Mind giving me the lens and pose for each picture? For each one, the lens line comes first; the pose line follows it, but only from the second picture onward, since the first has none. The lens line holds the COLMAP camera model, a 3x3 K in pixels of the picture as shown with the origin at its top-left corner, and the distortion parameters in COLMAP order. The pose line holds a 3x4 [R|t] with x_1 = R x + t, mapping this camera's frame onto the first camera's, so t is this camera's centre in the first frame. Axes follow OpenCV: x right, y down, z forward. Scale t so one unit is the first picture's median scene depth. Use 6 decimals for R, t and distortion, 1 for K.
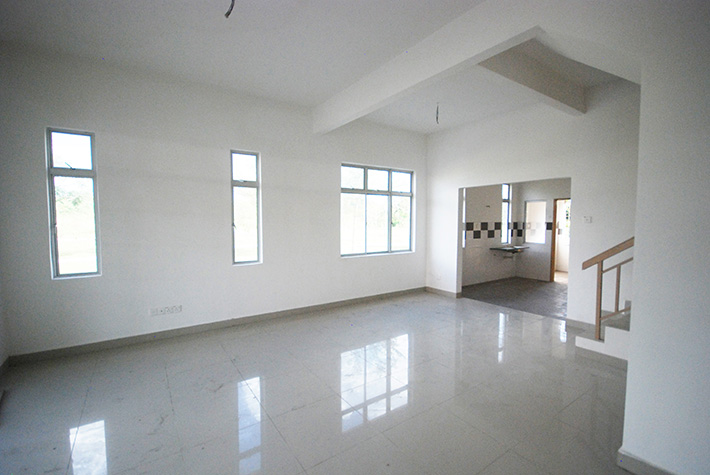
lens RADIAL K [[316.0, 0, 355.0], [0, 316.0, 237.5], [0, 0, 1]] dist [-0.001355, -0.000255]
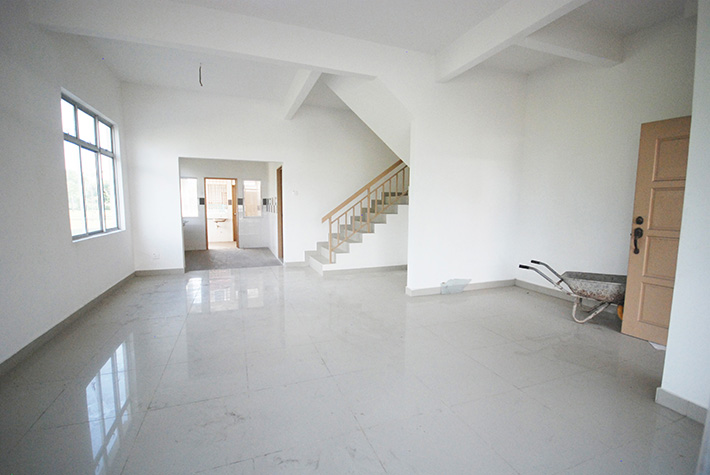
lens RADIAL K [[316.0, 0, 355.0], [0, 316.0, 237.5], [0, 0, 1]] dist [-0.001355, -0.000255]
pose [[0.270802, -0.099827, 0.957445, -0.450342], [0.045943, 0.994815, 0.090729, 0.020928], [-0.961538, 0.019418, 0.273984, 0.228451]]
